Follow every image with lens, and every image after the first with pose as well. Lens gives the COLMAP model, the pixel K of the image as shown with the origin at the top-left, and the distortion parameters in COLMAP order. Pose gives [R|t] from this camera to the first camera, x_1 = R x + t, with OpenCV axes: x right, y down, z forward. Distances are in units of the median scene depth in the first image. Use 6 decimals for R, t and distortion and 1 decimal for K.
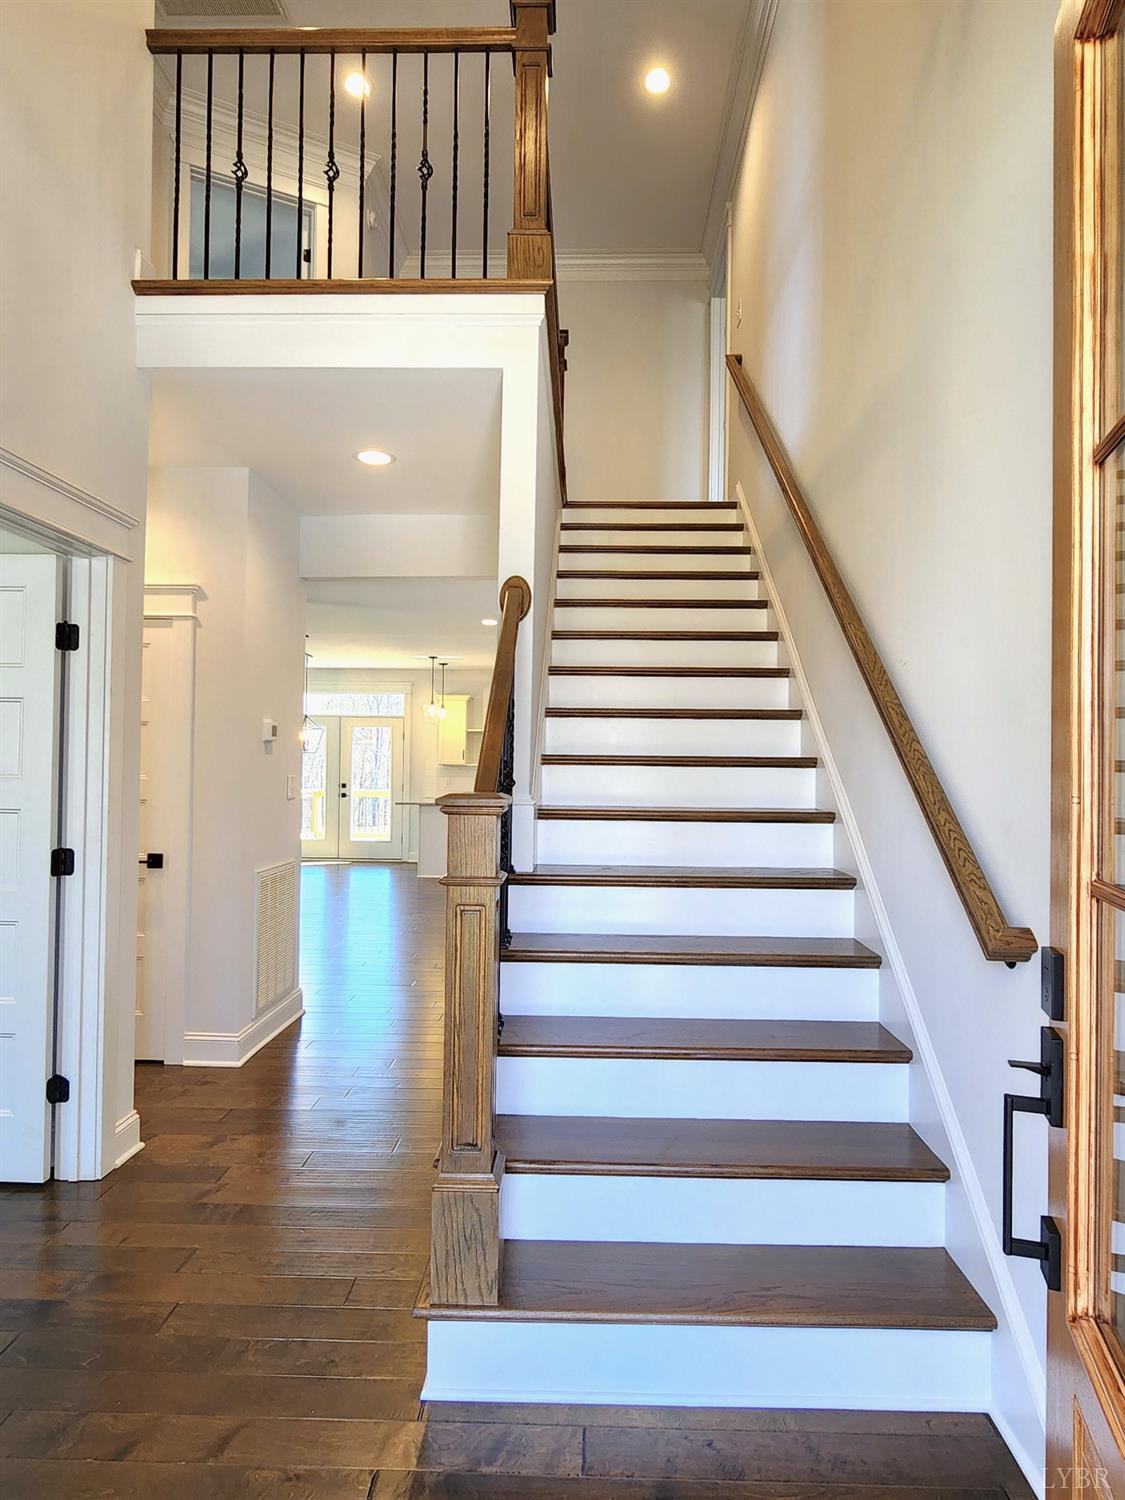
lens RADIAL K [[880.3, 0, 559.7], [0, 880.3, 748.3], [0, 0, 1]] dist [0.000406, -0.003838]
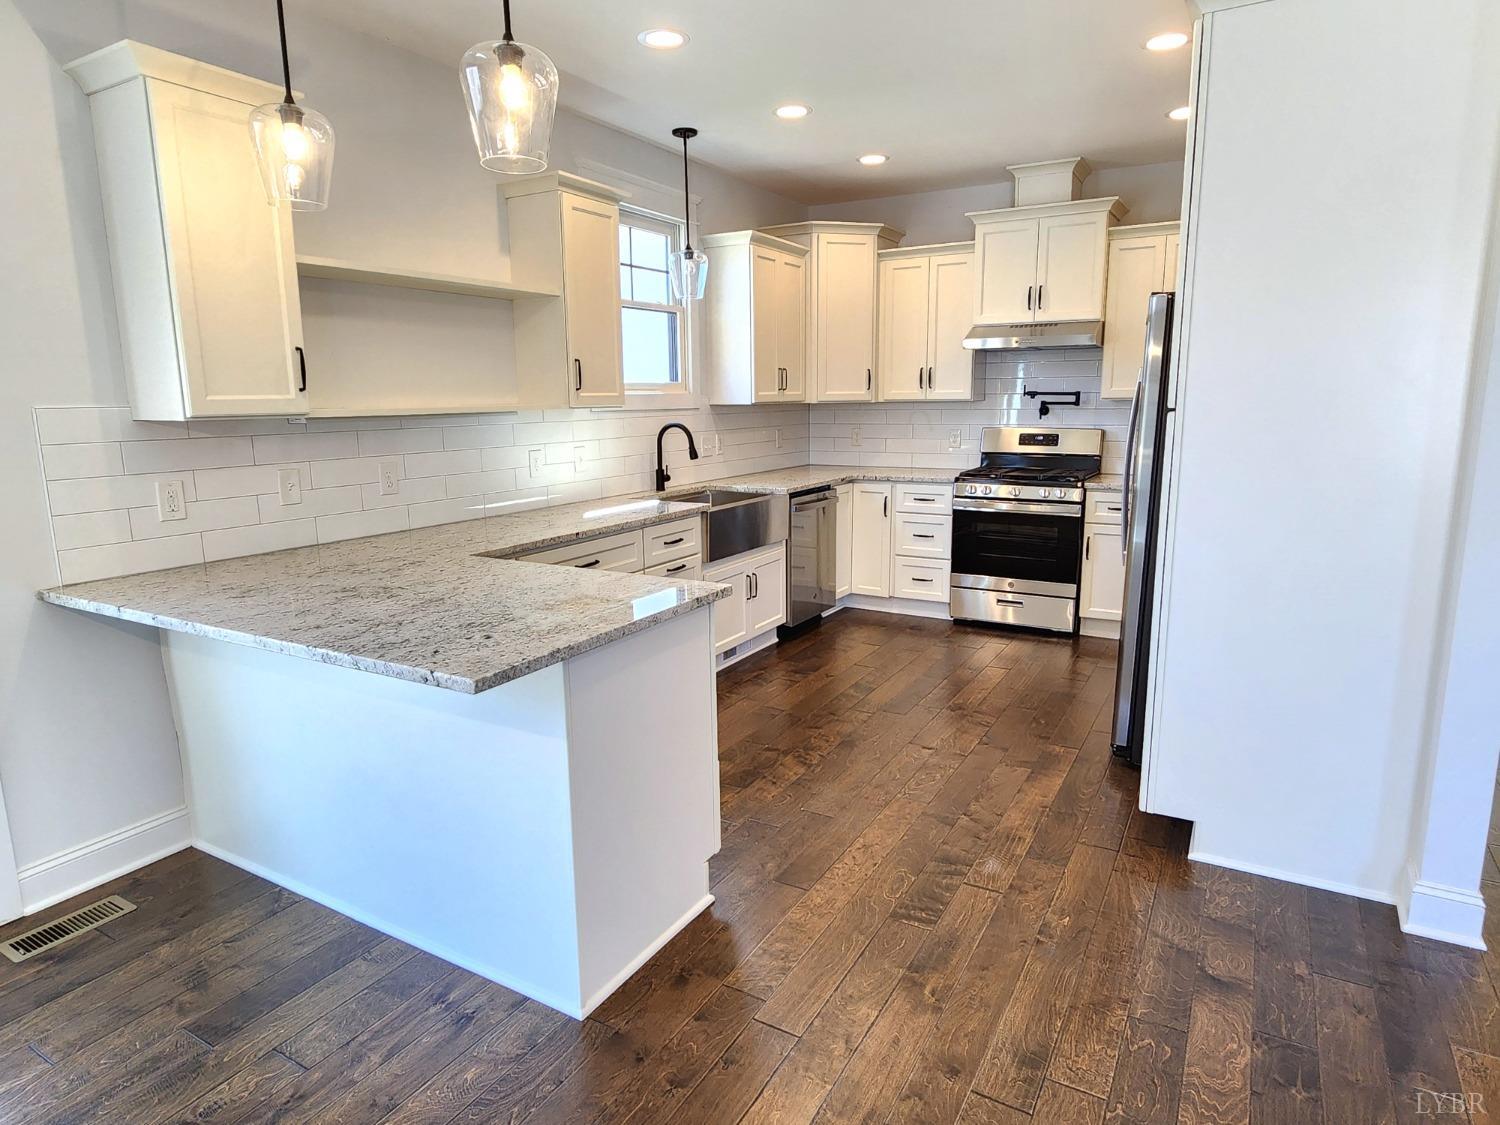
lens RADIAL K [[880.3, 0, 751.9], [0, 880.3, 563.5], [0, 0, 1]] dist [0.000406, -0.003838]
pose [[0.474348, -0.182271, 0.861261, -0.250459], [-0.000255, 0.978302, 0.207182, 0.009085], [-0.880337, -0.098495, 0.464009, 0.766168]]
